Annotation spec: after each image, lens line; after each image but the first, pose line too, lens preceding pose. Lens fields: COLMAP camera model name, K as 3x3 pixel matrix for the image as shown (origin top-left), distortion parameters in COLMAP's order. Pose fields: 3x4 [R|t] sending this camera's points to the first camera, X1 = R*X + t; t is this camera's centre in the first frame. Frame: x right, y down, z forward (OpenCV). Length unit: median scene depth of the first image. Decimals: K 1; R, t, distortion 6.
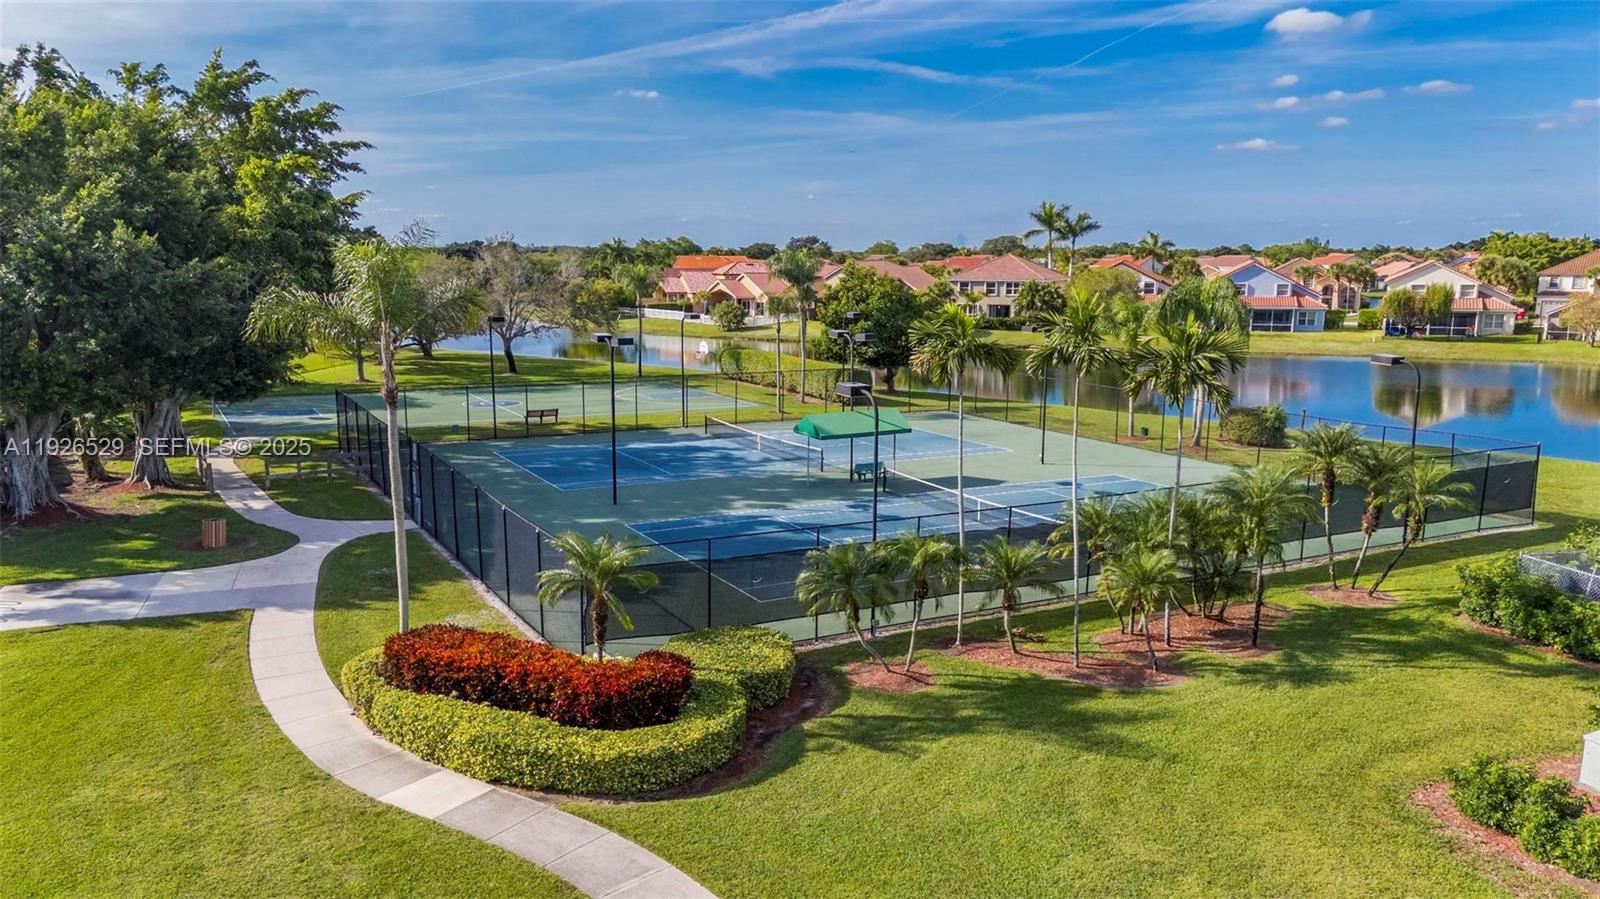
lens RADIAL K [[1147.7, 0, 800.0], [0, 1147.7, 449.5], [0, 0, 1]] dist [0.084783, 0.001748]
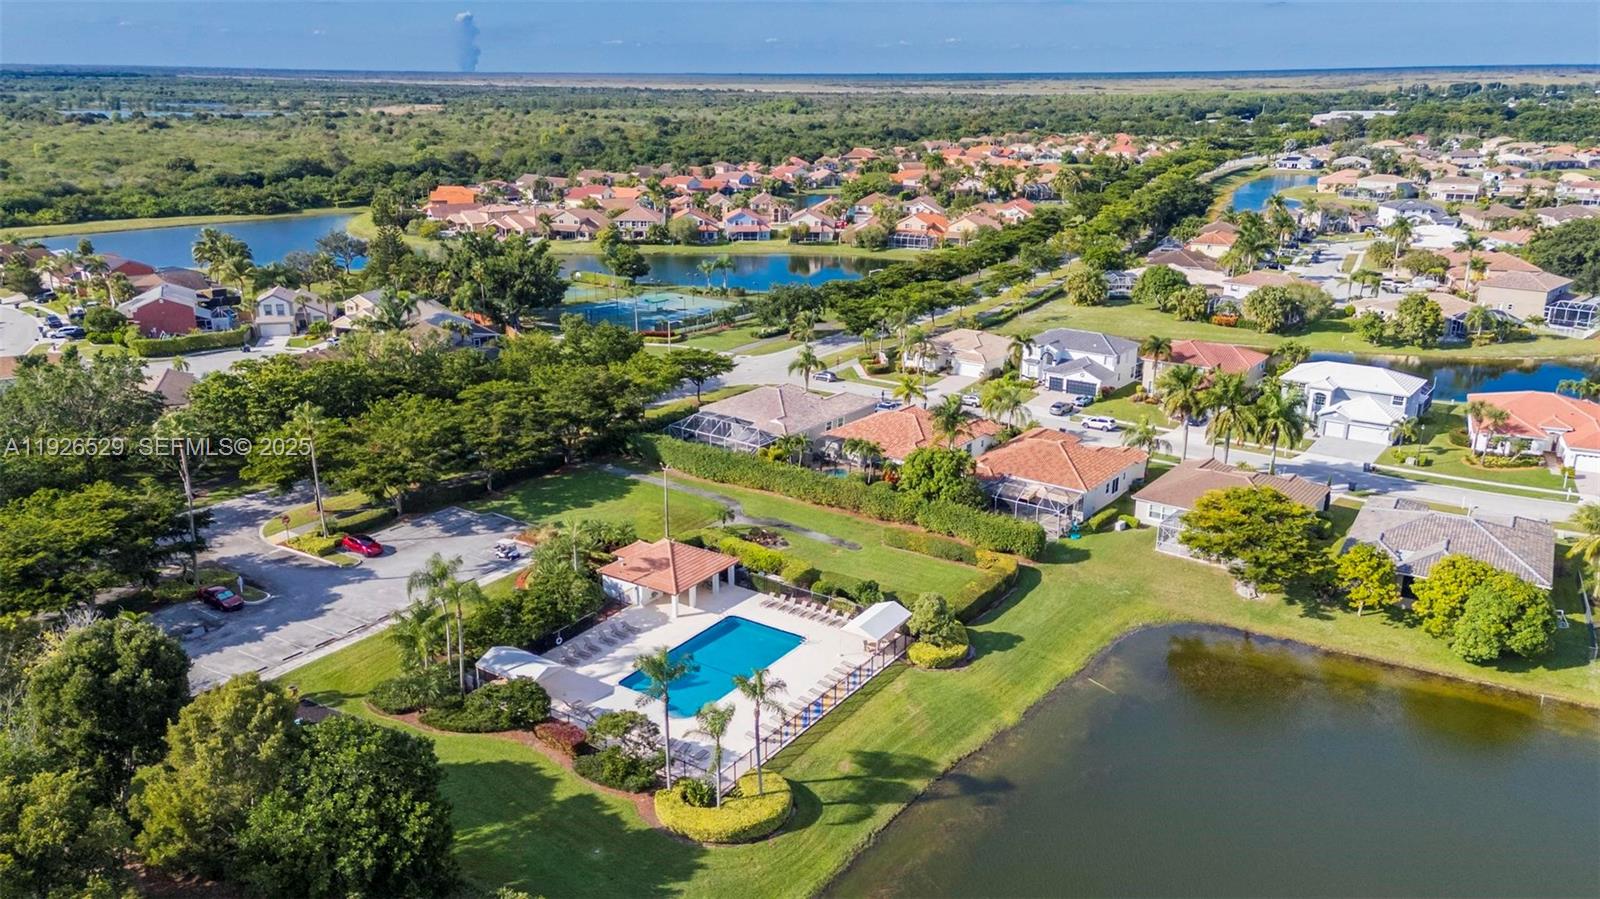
lens RADIAL K [[1147.7, 0, 800.0], [0, 1147.7, 449.5], [0, 0, 1]] dist [0.084783, 0.001748]
pose [[0.920556, -0.121679, 0.371175, -0.539879], [0.070598, 0.986422, 0.148281, -0.023628], [-0.384178, -0.110297, 0.916647, -1.562226]]
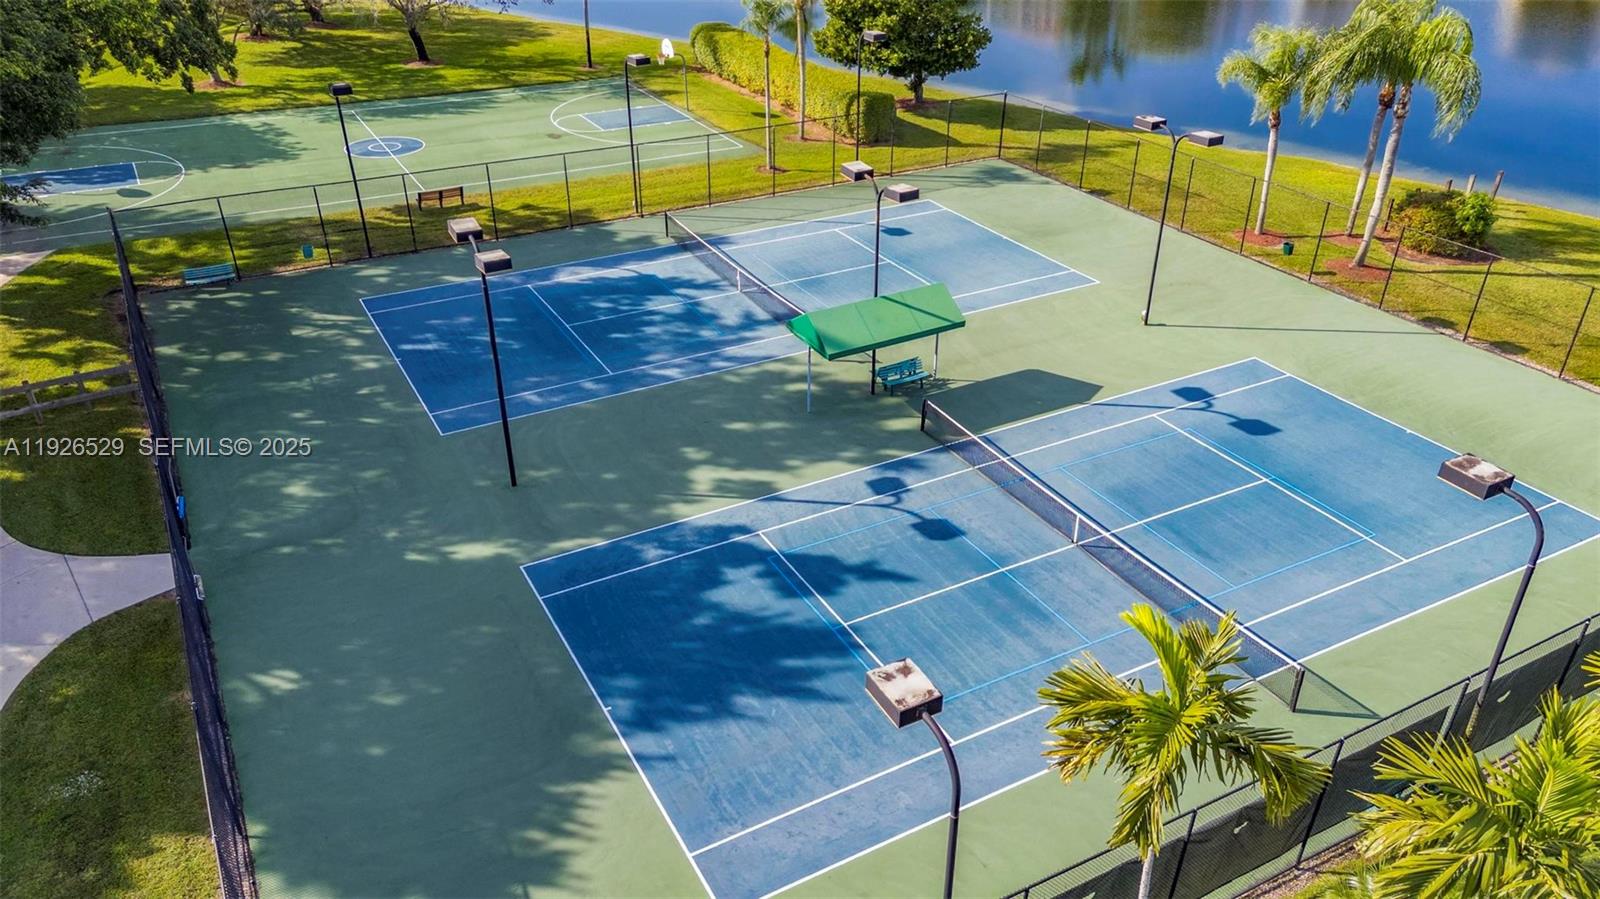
lens RADIAL K [[1147.7, 0, 800.0], [0, 1147.7, 449.5], [0, 0, 1]] dist [0.084783, 0.001748]
pose [[0.999776, -0.018023, -0.011082, 0.007099], [0.020781, 0.934886, 0.354339, -0.145777], [0.003974, -0.354490, 0.935052, 0.286037]]
